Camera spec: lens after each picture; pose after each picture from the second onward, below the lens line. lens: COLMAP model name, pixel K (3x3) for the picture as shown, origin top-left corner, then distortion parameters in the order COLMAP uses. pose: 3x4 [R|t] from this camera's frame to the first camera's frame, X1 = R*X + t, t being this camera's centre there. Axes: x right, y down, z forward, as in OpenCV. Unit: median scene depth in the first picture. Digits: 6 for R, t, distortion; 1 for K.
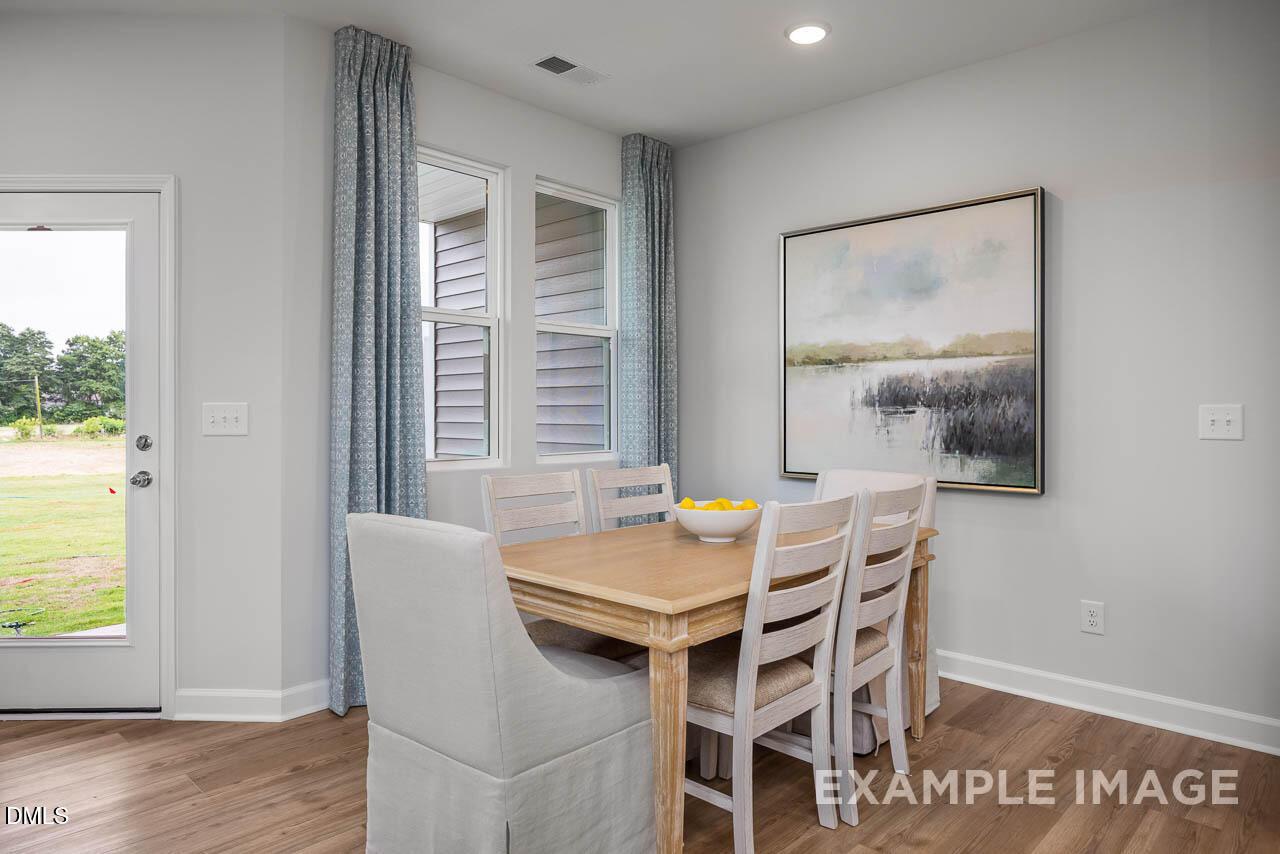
lens RADIAL K [[778.8, 0, 642.4], [0, 778.8, 408.8], [0, 0, 1]] dist [-0.004486, 0.000550]
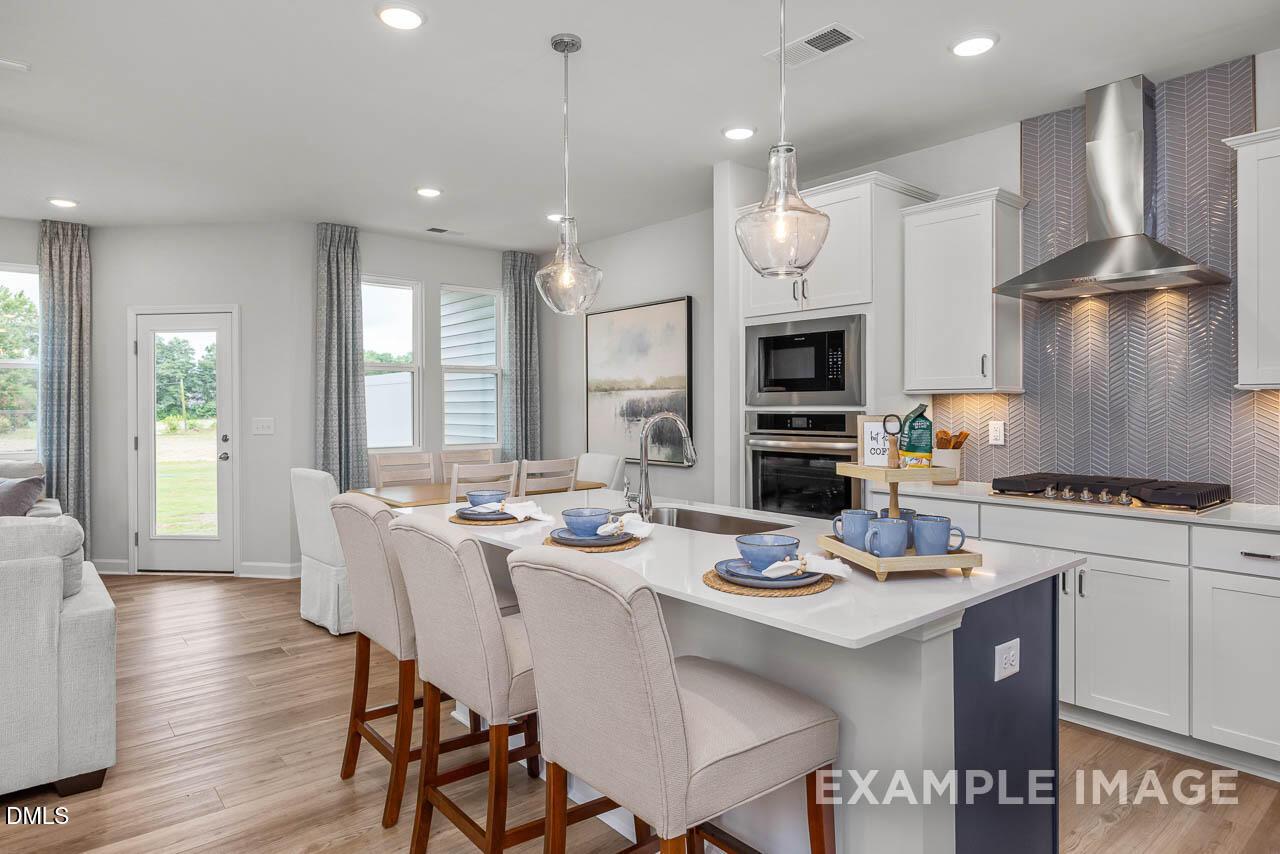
lens RADIAL K [[721.7, 0, 612.1], [0, 721.7, 405.1], [0, 0, 1]] dist [-0.000011, 0.001032]
pose [[0.992173, -0.005523, -0.124747, 0.506719], [0.005787, 0.999982, 0.001748, -0.034289], [0.124735, -0.002457, 0.992187, -0.628315]]
